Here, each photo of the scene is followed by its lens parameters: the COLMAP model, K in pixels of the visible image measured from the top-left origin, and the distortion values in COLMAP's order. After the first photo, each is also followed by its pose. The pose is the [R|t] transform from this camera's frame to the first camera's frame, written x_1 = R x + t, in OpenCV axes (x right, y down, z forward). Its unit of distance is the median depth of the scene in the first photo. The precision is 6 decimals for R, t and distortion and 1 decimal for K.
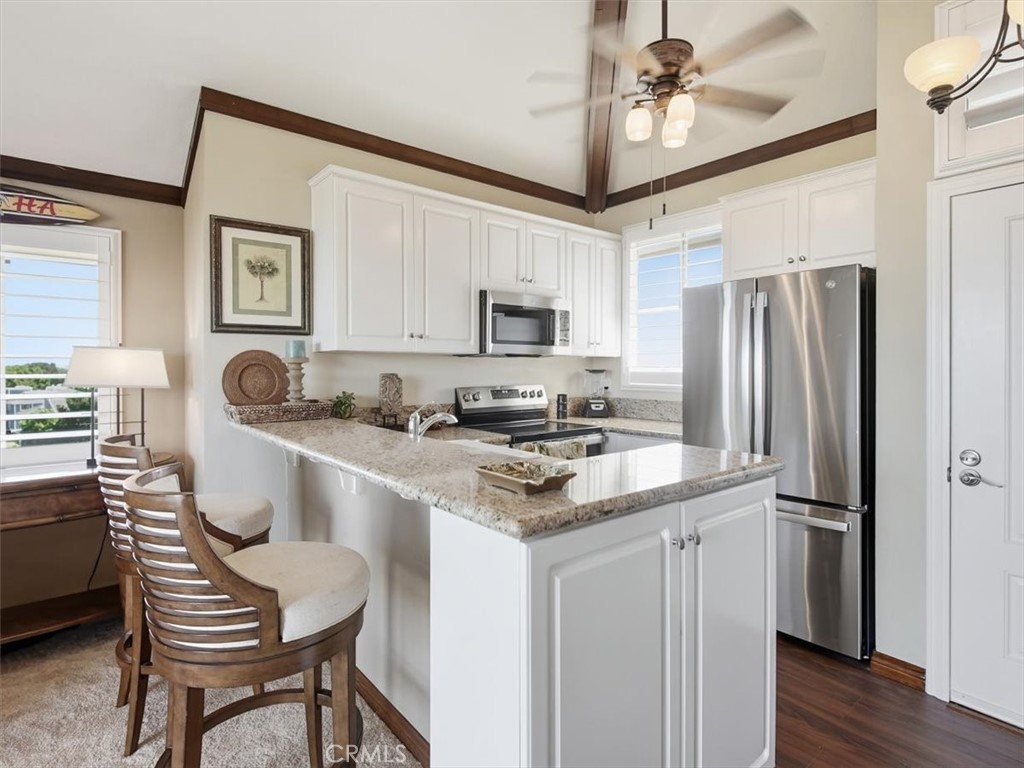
lens RADIAL K [[540.9, 0, 513.3], [0, 540.9, 370.5], [0, 0, 1]] dist [0.002061, -0.001545]
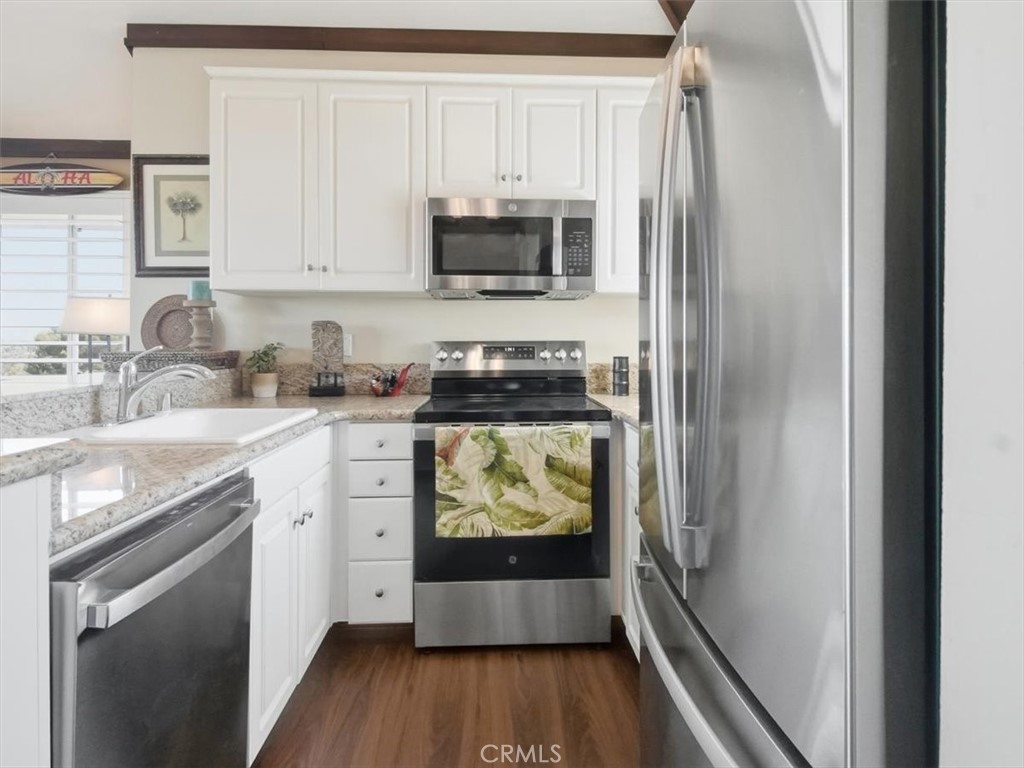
lens RADIAL K [[564.4, 0, 517.6], [0, 564.4, 336.1], [0, 0, 1]] dist [0.010679, -0.001266]
pose [[0.792285, -0.007653, -0.610104, 0.565362], [-0.004716, 0.999815, -0.018666, 0.047542], [0.610134, 0.017666, 0.792102, 0.594993]]
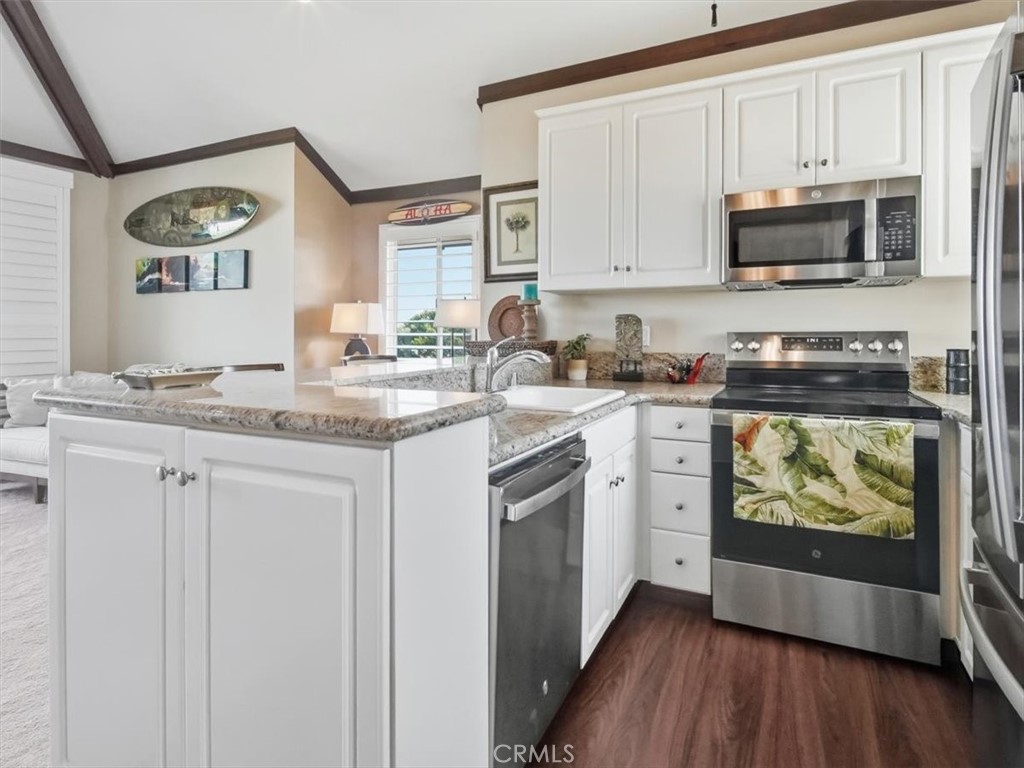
lens RADIAL K [[564.4, 0, 517.6], [0, 564.4, 336.1], [0, 0, 1]] dist [0.010679, -0.001266]
pose [[0.409730, 0.002049, -0.912204, 0.621559], [-0.005876, 0.999983, -0.000393, 0.048770], [0.912188, 0.005521, 0.409735, 0.520665]]
